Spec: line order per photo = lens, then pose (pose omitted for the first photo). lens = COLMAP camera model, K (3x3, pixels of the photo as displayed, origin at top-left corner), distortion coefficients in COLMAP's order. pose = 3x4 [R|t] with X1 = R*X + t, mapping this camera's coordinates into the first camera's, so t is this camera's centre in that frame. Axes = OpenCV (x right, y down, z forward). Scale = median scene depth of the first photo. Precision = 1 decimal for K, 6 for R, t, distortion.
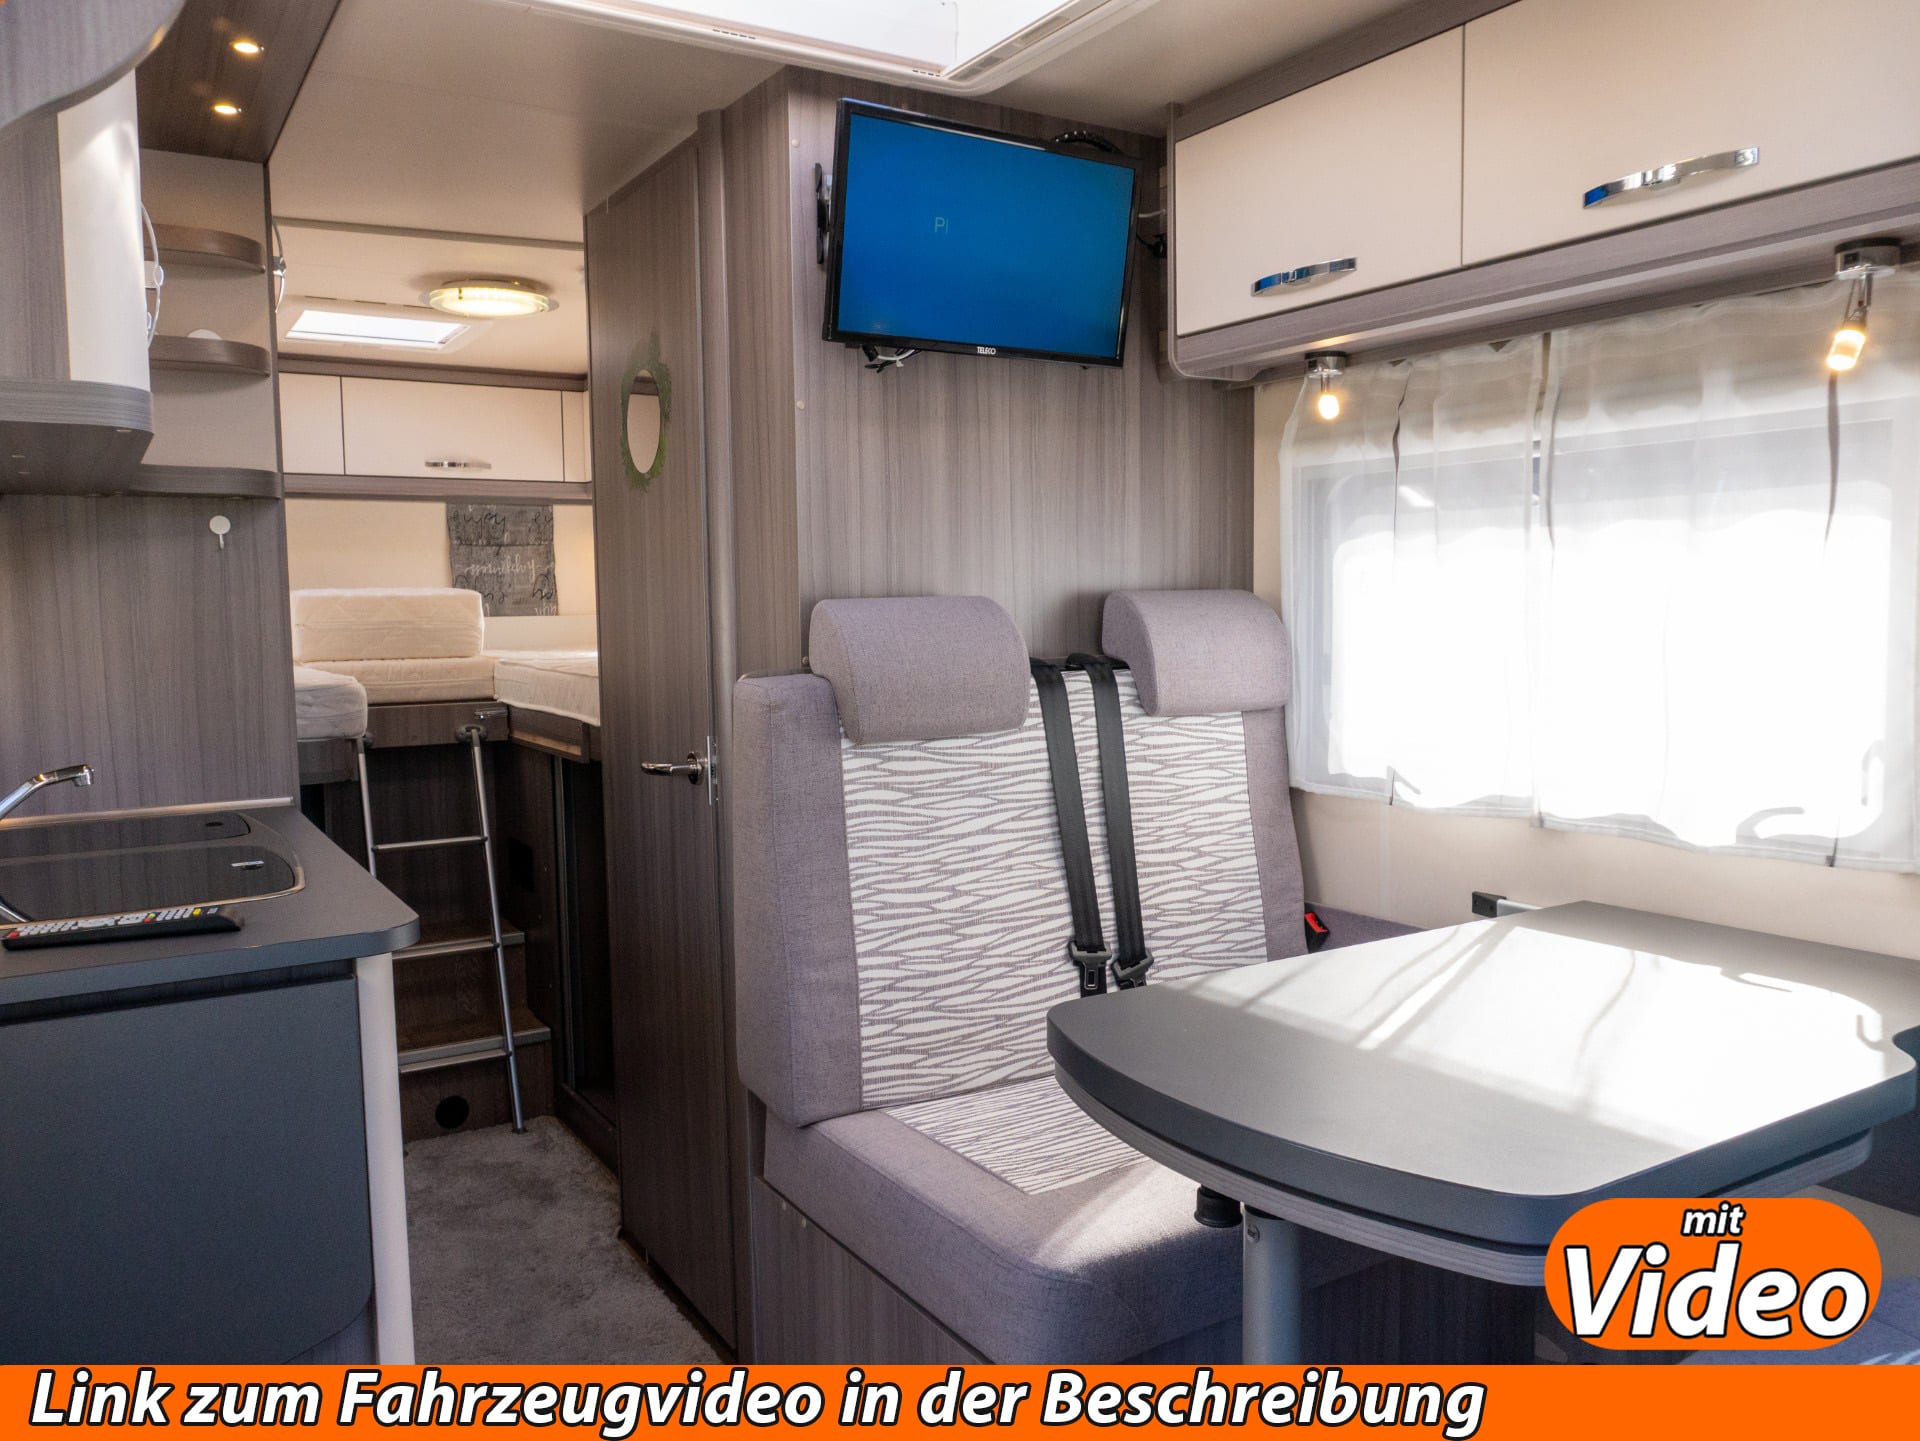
lens RADIAL K [[1460.3, 0, 960.0], [0, 1460.3, 720.5], [0, 0, 1]] dist [-0.006026, -0.005382]
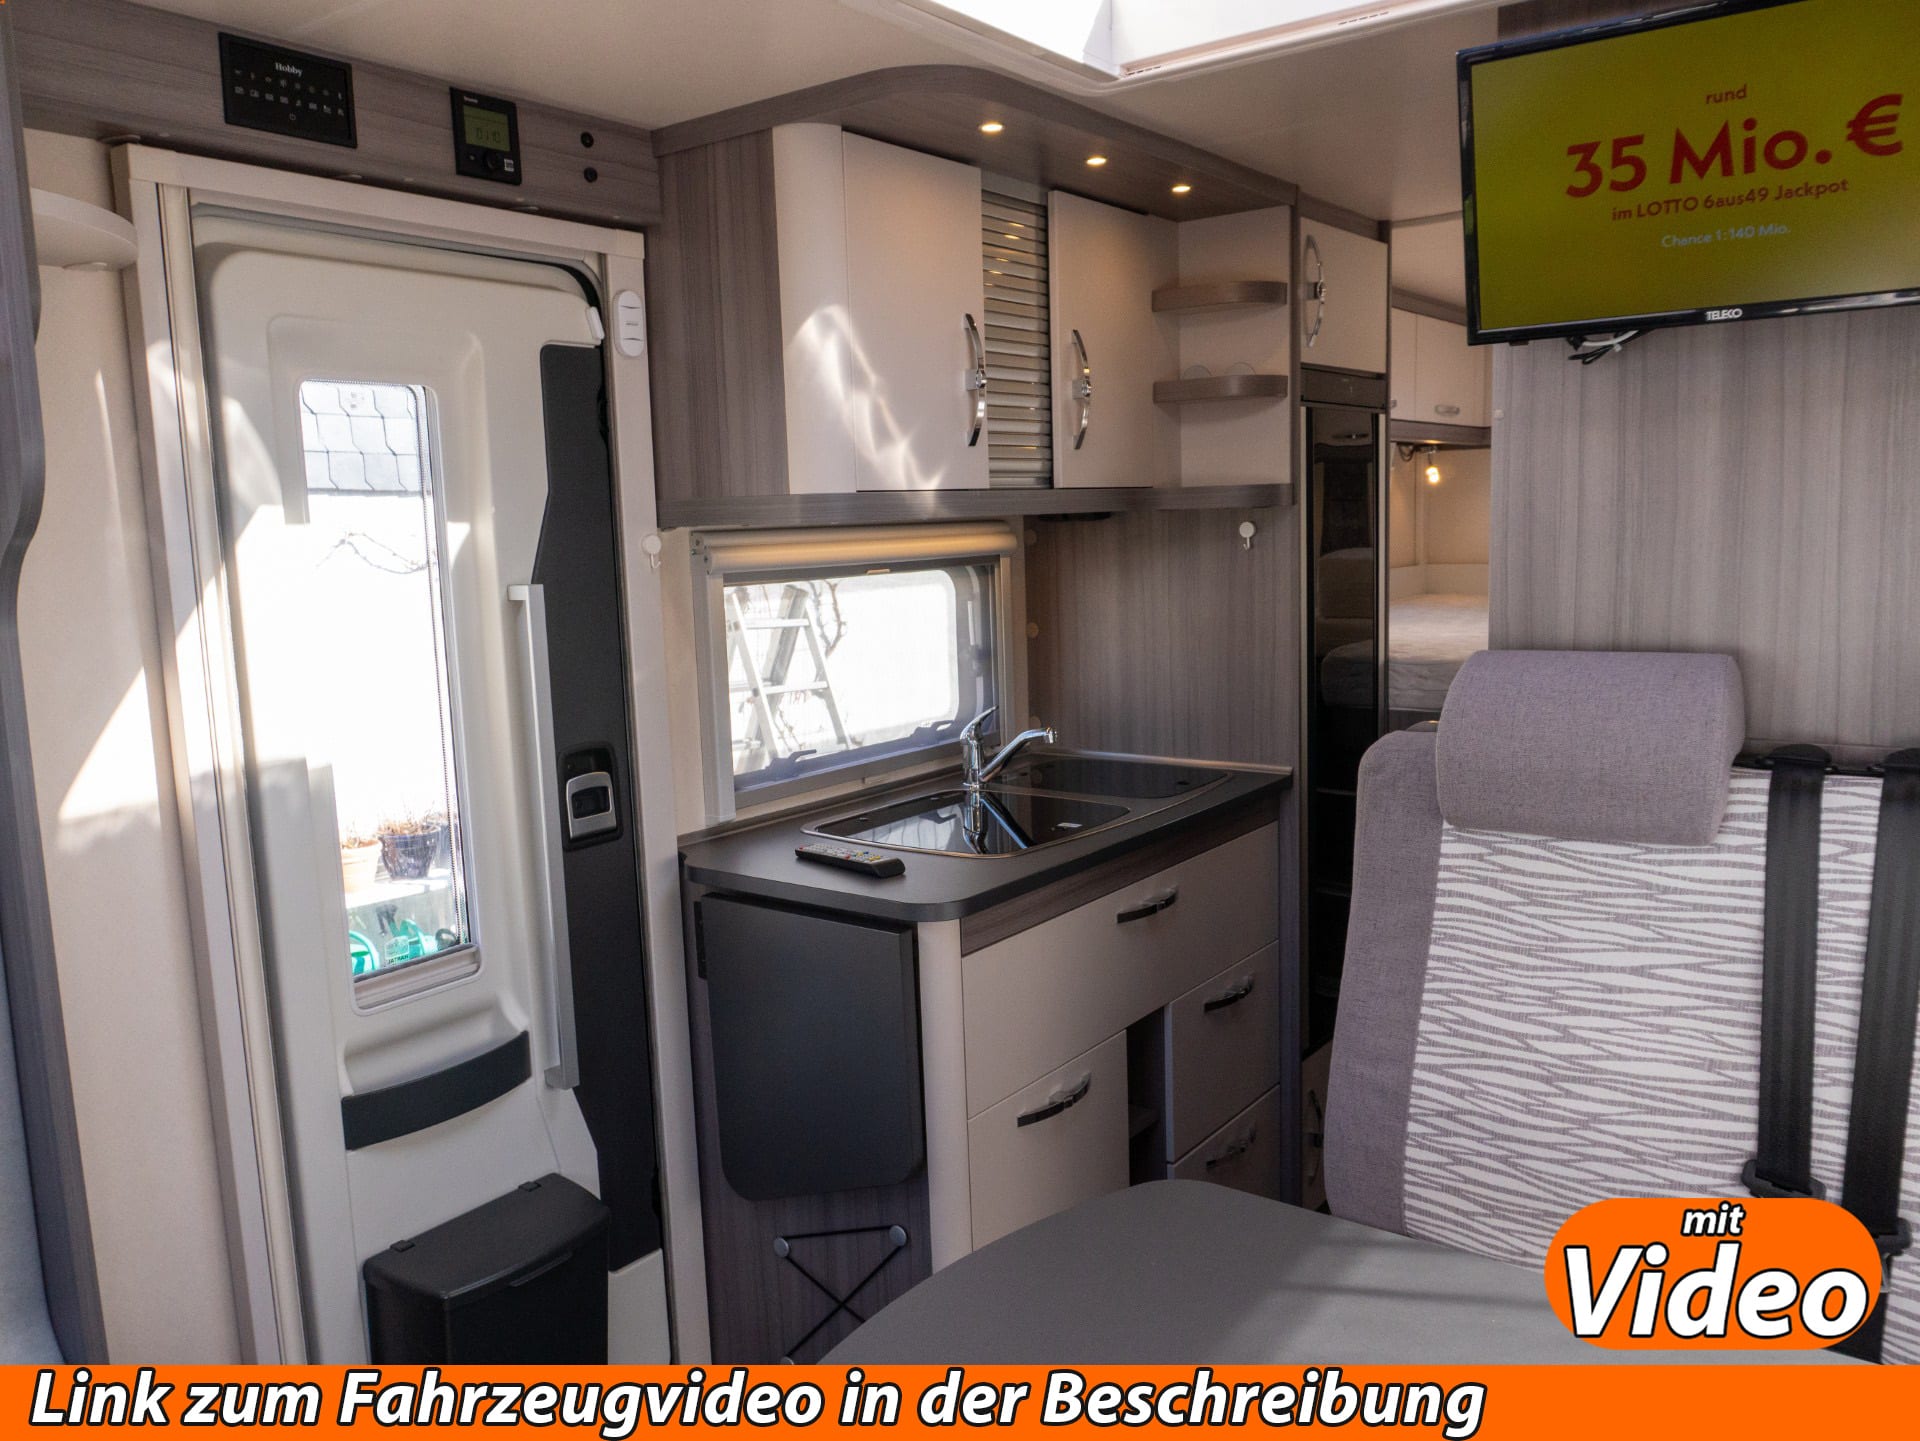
lens RADIAL K [[1460.3, 0, 960.0], [0, 1460.3, 720.5], [0, 0, 1]] dist [-0.006026, -0.005382]
pose [[0.364234, 0.131497, -0.921977, 0.564460], [-0.049326, 0.991316, 0.121900, -0.126542], [0.930000, 0.001077, 0.367557, 0.396493]]
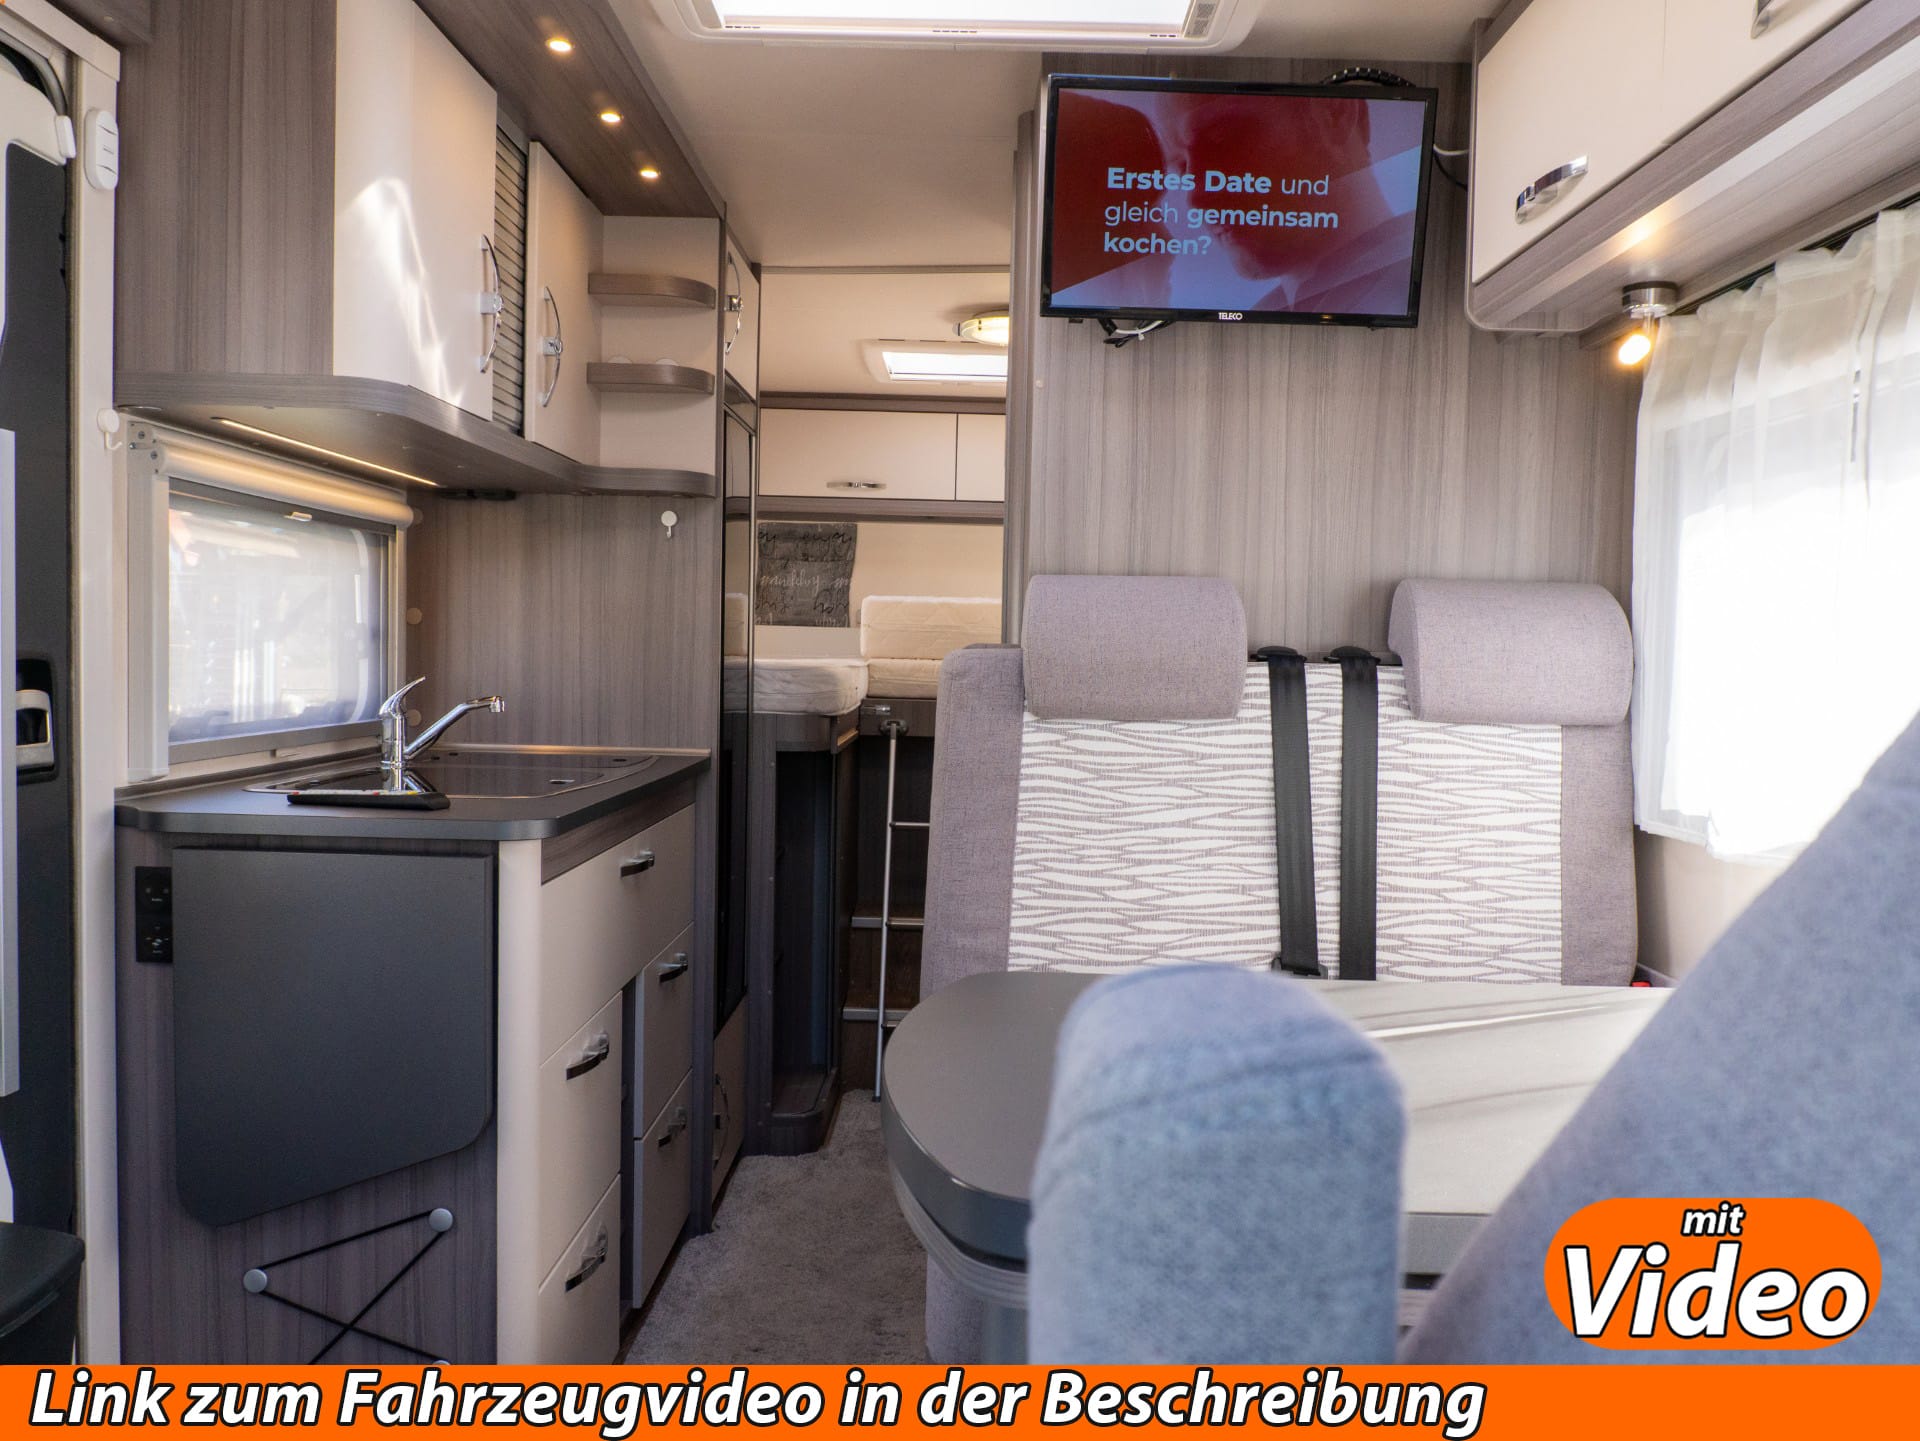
lens RADIAL K [[1460.3, 0, 960.0], [0, 1460.3, 720.5], [0, 0, 1]] dist [-0.006026, -0.005382]
pose [[0.844392, 0.060587, -0.532289, 0.389394], [-0.081004, 0.996600, -0.015064, 0.035015], [0.529567, 0.055838, 0.846428, 0.126006]]
